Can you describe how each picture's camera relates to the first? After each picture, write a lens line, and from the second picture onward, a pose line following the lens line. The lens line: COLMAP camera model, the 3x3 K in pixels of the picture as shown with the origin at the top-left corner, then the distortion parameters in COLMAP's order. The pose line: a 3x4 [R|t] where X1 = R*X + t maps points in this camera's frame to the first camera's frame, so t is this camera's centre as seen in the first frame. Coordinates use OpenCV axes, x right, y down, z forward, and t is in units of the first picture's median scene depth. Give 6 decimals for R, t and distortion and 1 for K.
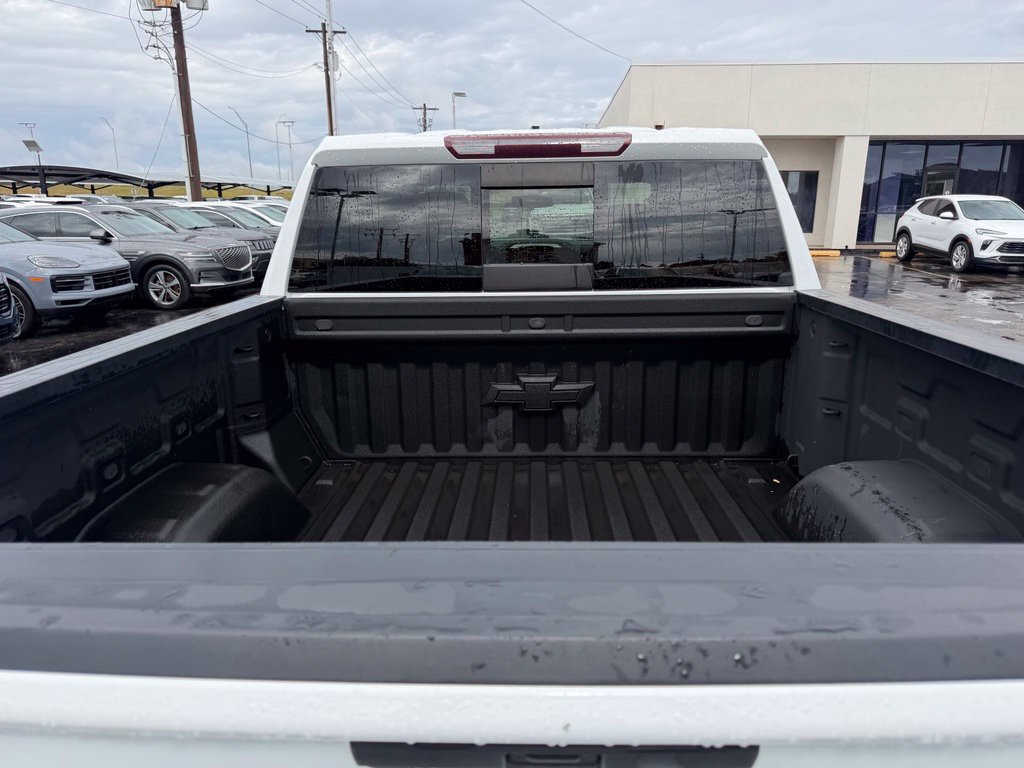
lens RADIAL K [[745.9, 0, 504.8], [0, 745.9, 377.9], [0, 0, 1]] dist [0.038658, -0.050558]
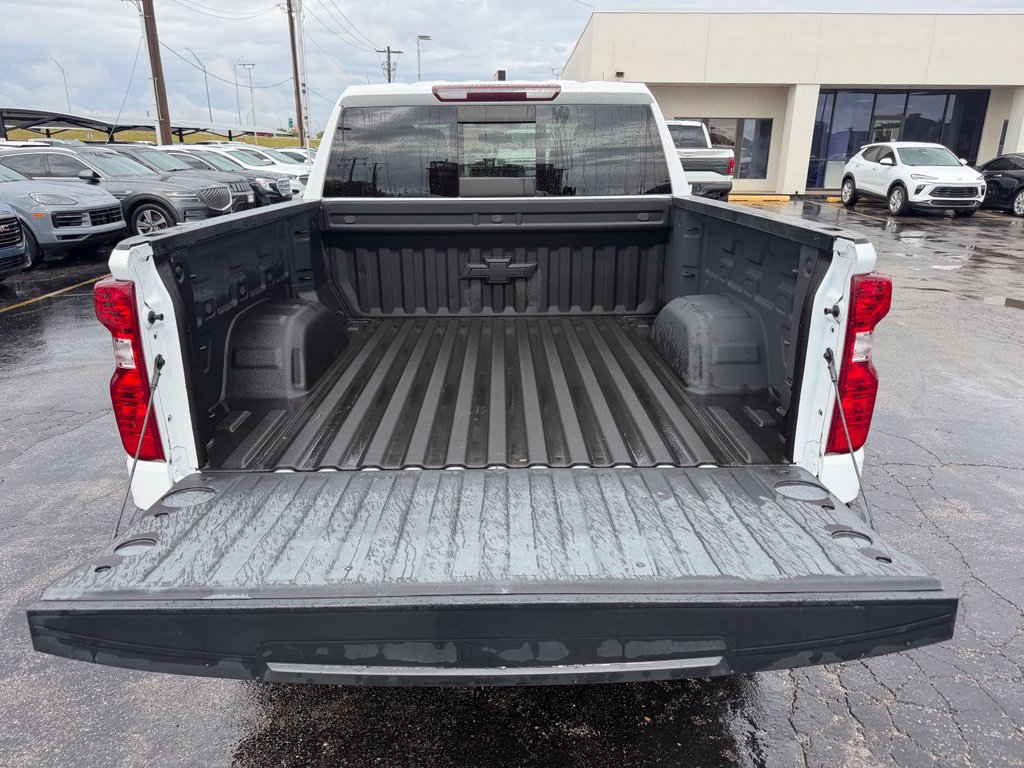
lens RADIAL K [[769.6, 0, 505.2], [0, 769.6, 393.0], [0, 0, 1]] dist [0.061298, -0.083913]
pose [[0.999131, -0.007890, 0.040925, -0.001468], [0.004981, 0.997486, 0.070687, 0.046188], [-0.041380, -0.070422, 0.996659, -0.153101]]
